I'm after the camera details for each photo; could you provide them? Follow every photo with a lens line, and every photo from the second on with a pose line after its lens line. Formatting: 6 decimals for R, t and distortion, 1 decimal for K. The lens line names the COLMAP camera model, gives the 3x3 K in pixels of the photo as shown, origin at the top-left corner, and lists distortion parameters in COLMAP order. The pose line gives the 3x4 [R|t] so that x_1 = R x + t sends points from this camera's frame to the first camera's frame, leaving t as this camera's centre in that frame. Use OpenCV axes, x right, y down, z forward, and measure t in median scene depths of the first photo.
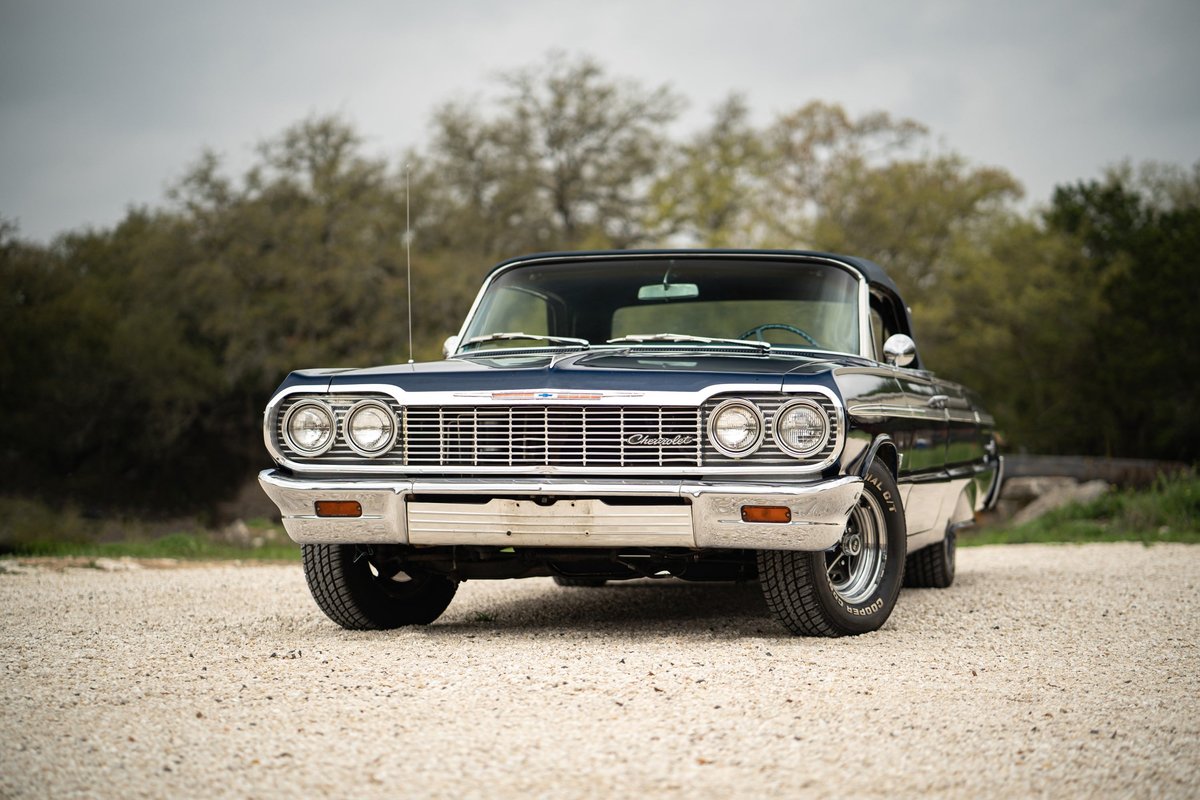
lens RADIAL K [[2964.5, 0, 626.7], [0, 2964.5, 477.1], [0, 0, 1]] dist [0.584953, -1.170801]
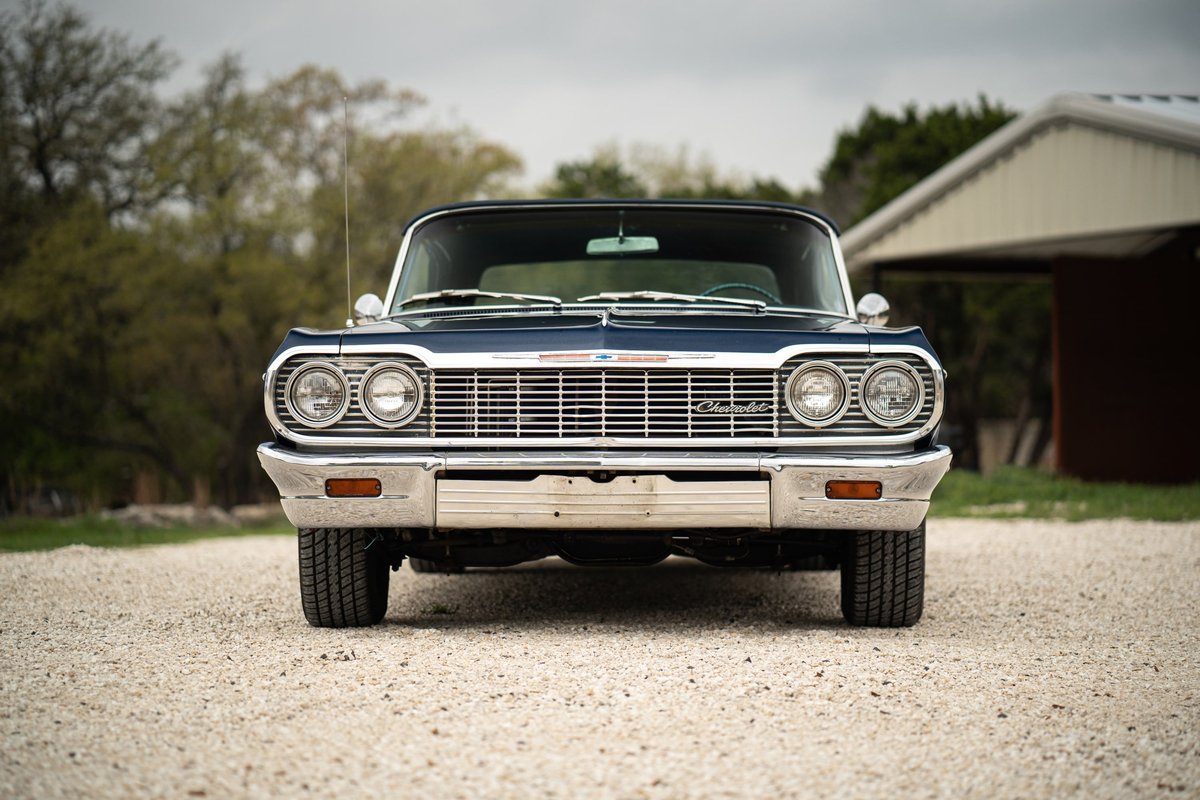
lens RADIAL K [[2964.5, 0, 626.7], [0, 2964.5, 477.1], [0, 0, 1]] dist [0.584953, -1.170801]
pose [[0.978197, -0.006930, 0.207562, -0.201595], [0.005411, 0.999954, 0.007885, 0.001161], [-0.207607, -0.006590, 0.978190, 0.134328]]
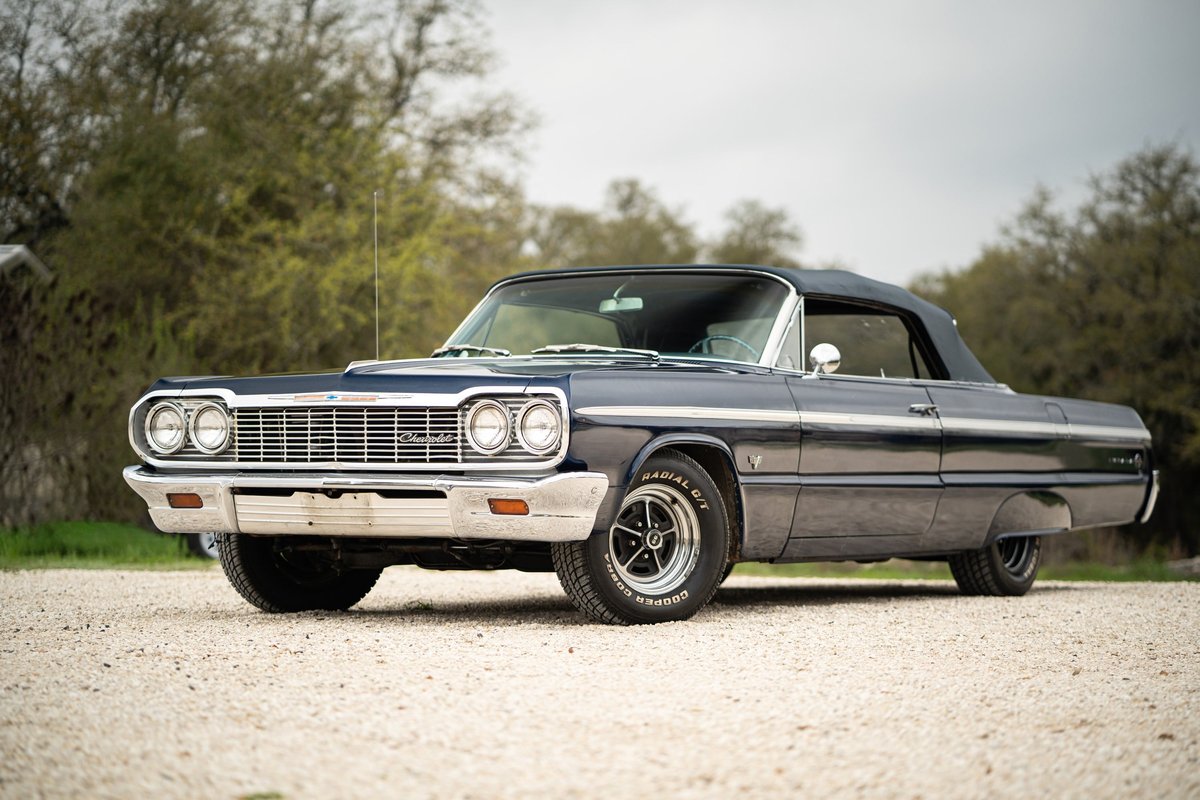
lens RADIAL K [[2950.7, 0, 605.0], [0, 2950.7, 413.8], [0, 0, 1]] dist [0.561033, -1.490421]
pose [[0.944286, -0.000662, -0.329126, 0.424098], [-0.010291, 0.999450, -0.031534, 0.011886], [0.328965, 0.033164, 0.943760, -0.002692]]
